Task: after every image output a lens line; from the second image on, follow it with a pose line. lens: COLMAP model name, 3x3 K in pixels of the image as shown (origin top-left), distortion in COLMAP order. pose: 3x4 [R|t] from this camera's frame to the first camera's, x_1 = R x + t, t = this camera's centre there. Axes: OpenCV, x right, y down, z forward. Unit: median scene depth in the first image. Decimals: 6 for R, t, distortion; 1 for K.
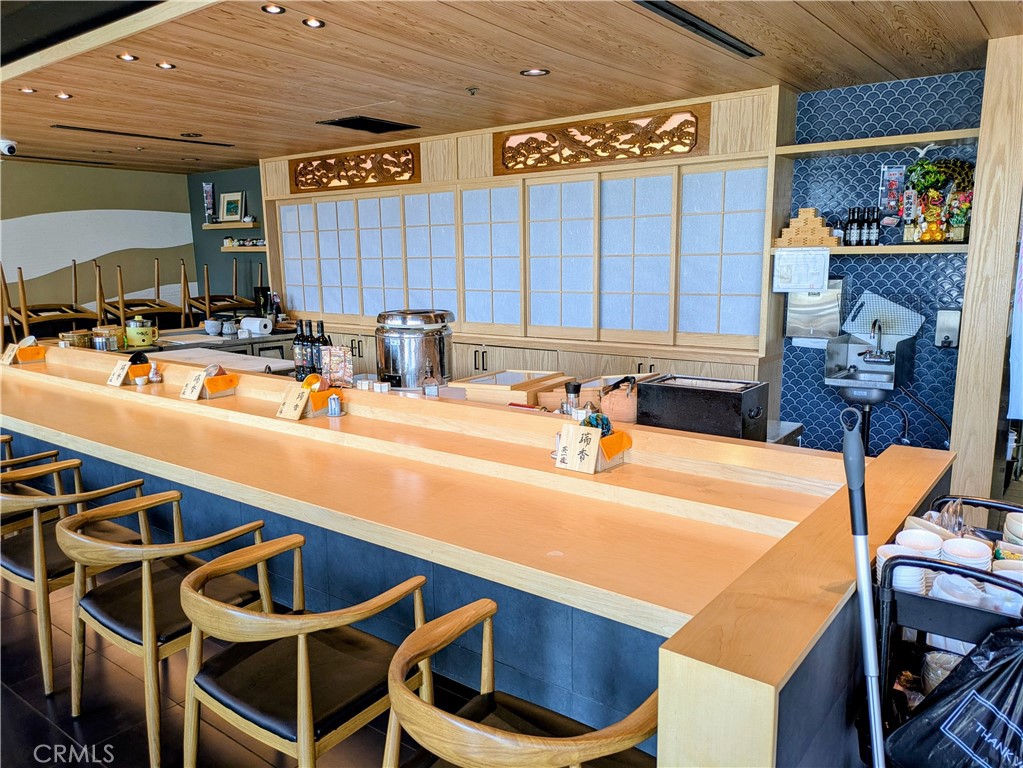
lens RADIAL K [[768.3, 0, 503.8], [0, 768.3, 398.2], [0, 0, 1]] dist [0.044988, -0.025892]
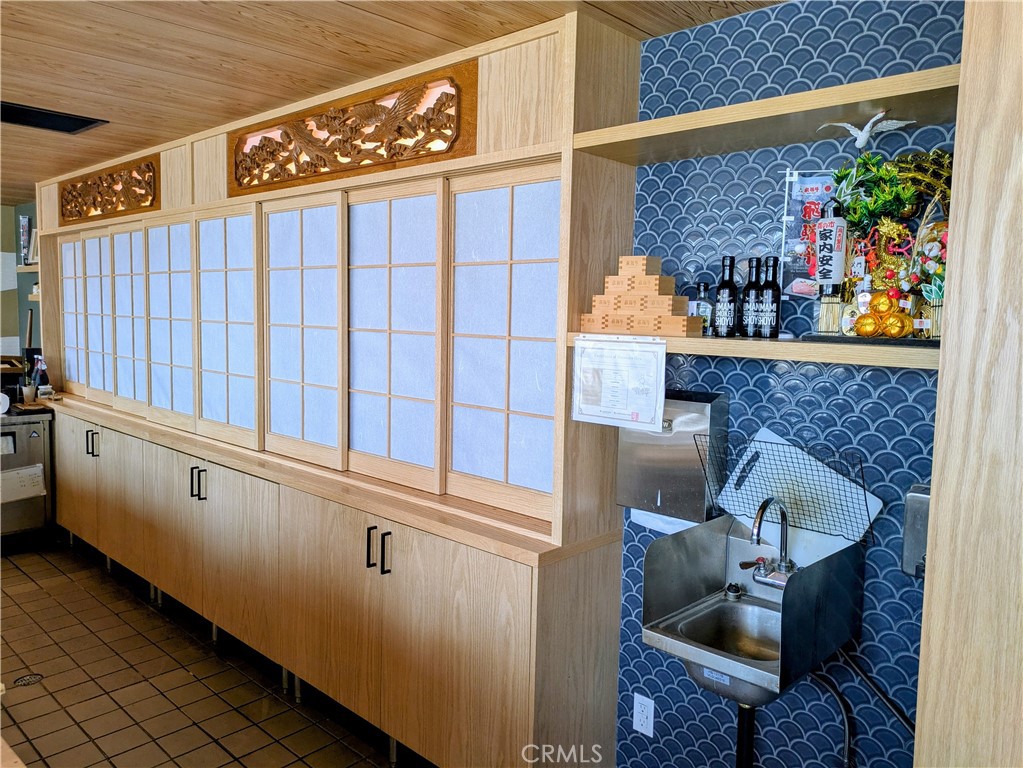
lens RADIAL K [[768.3, 0, 478.7], [0, 768.3, 377.4], [0, 0, 1]] dist [0.044988, -0.025892]
pose [[0.992406, 0.044204, -0.114785, 0.314334], [-0.055013, 0.994166, -0.092773, -0.105562], [0.110014, 0.098383, 0.989049, 0.460029]]
